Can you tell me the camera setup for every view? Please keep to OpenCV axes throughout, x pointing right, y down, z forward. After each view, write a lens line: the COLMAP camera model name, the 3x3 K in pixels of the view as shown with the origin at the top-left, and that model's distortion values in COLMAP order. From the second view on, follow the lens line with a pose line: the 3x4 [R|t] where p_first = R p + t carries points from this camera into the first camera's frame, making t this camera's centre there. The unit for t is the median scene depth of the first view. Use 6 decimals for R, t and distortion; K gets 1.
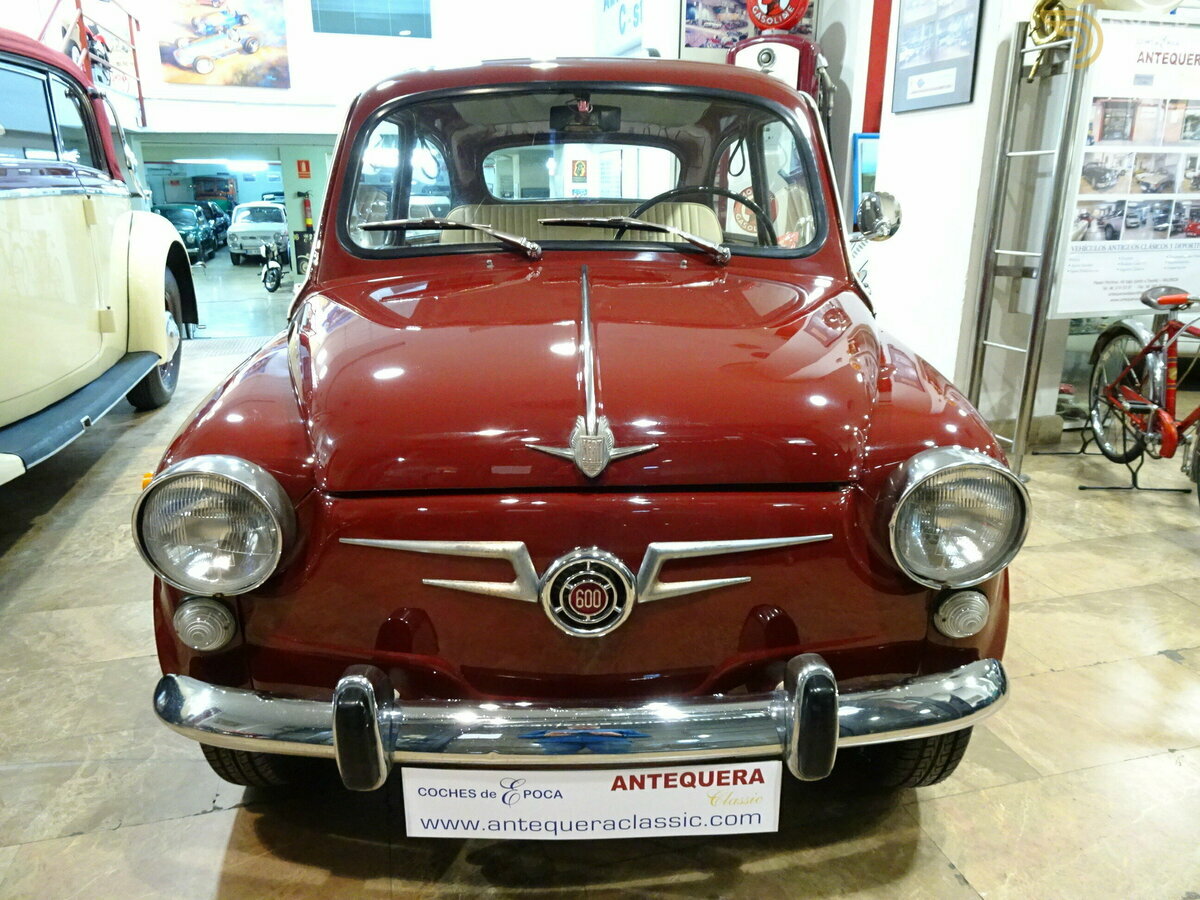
lens RADIAL K [[832.2, 0, 602.9], [0, 832.2, 433.2], [0, 0, 1]] dist [-0.002616, -0.000668]
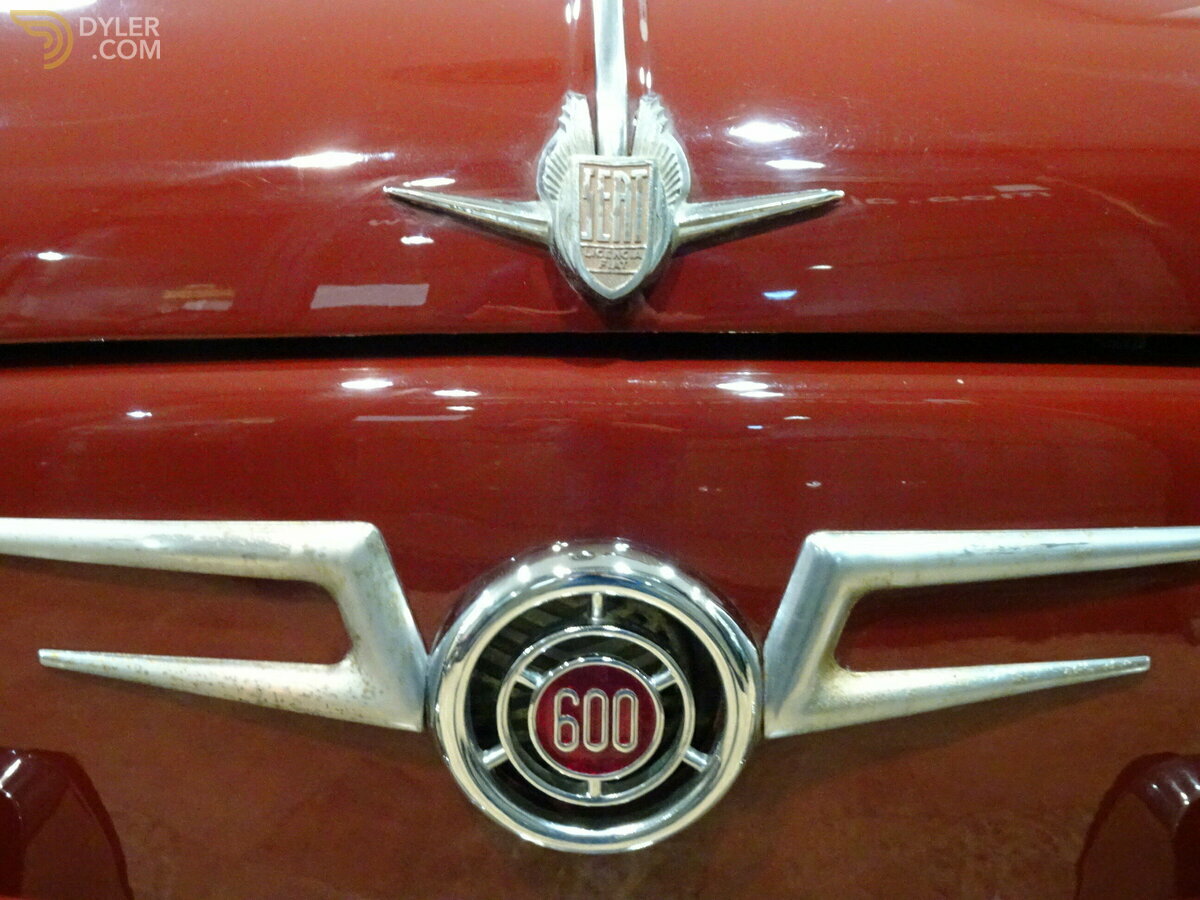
lens RADIAL K [[1832.2, 0, 600.0], [0, 1832.2, 450.0], [0, 0, 1]] dist [-0.021517, 0.001242]
pose [[0.999843, 0.009460, -0.014988, -0.006913], [-0.009090, 0.999658, 0.024518, 0.083298], [0.015215, -0.024378, 0.999587, 0.341731]]
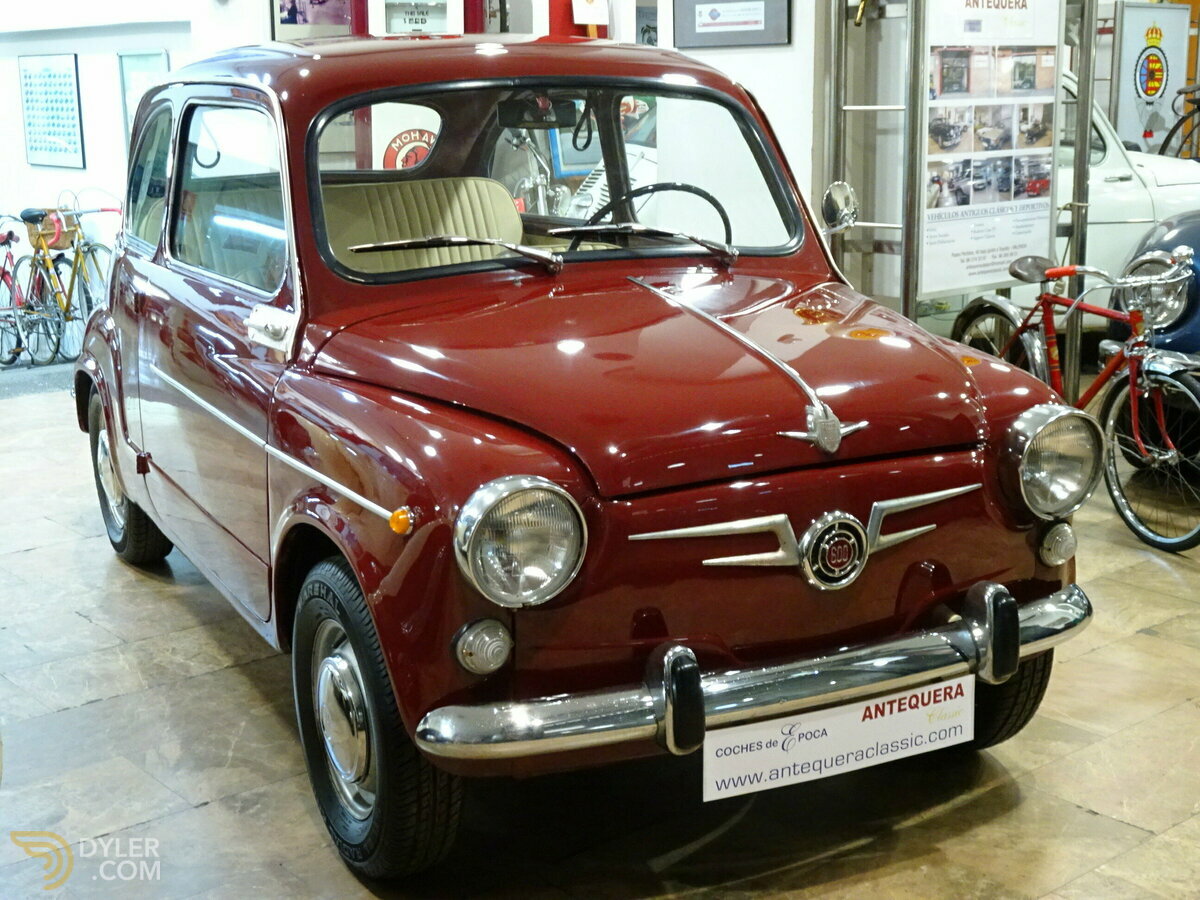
lens RADIAL K [[1613.5, 0, 600.0], [0, 1613.5, 450.0], [0, 0, 1]] dist [-0.017867, -0.006804]
pose [[0.906211, -0.106022, 0.409318, -1.188262], [0.133544, 0.990269, -0.039160, 0.089630], [-0.401183, 0.090149, 0.911551, -0.934651]]
